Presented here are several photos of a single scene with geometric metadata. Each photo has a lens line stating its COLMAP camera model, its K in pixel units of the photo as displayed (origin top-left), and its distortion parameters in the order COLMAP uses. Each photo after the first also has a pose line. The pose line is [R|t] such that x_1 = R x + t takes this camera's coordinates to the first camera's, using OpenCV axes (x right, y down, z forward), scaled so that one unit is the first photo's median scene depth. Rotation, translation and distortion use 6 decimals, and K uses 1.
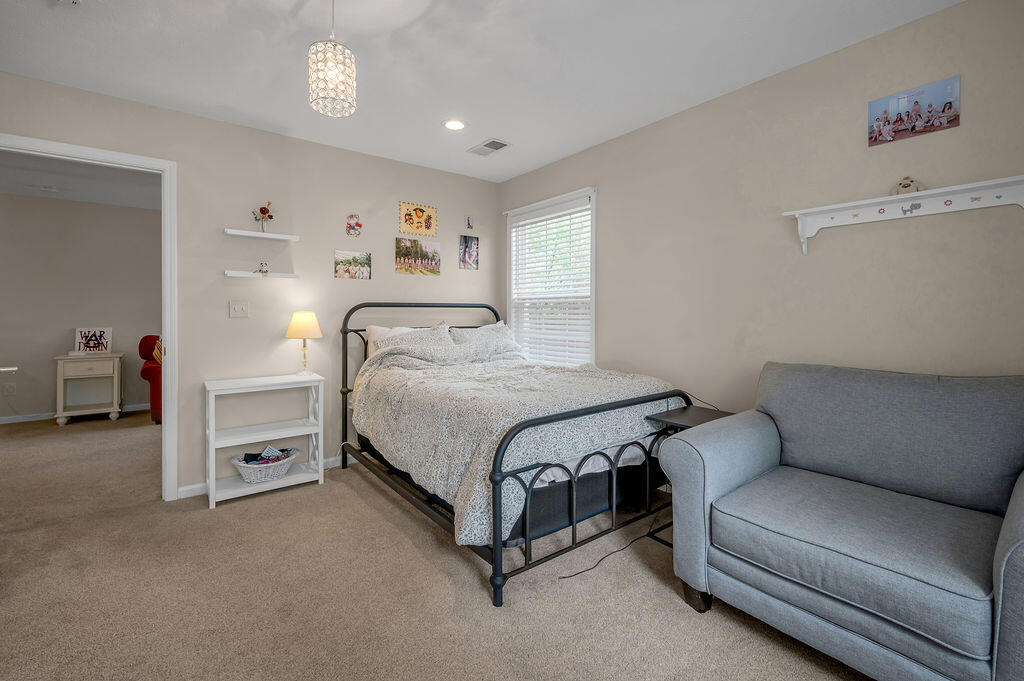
lens RADIAL K [[436.2, 0, 512.5], [0, 436.2, 306.9], [0, 0, 1]] dist [-0.000199, -0.000042]
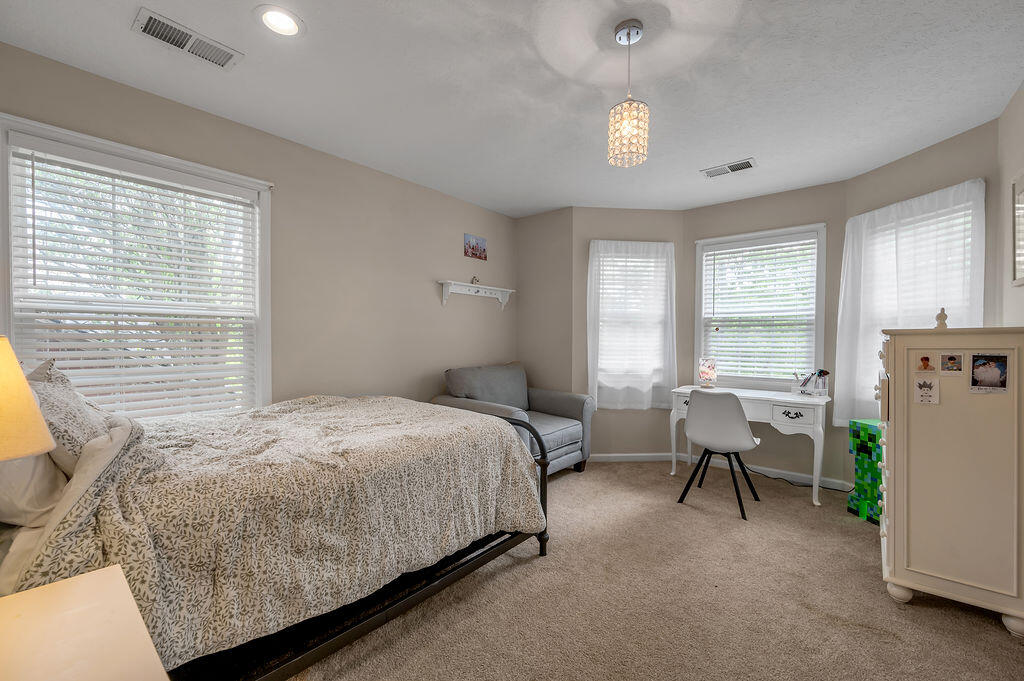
lens RADIAL K [[420.3, 0, 512.0], [0, 420.3, 340.5], [0, 0, 1]] dist [0.000096, -0.000014]
pose [[-0.198574, -0.001225, 0.980085, -1.148584], [-0.016946, 0.999854, -0.002184, 0.018525], [-0.979939, -0.017042, -0.198566, 1.211778]]
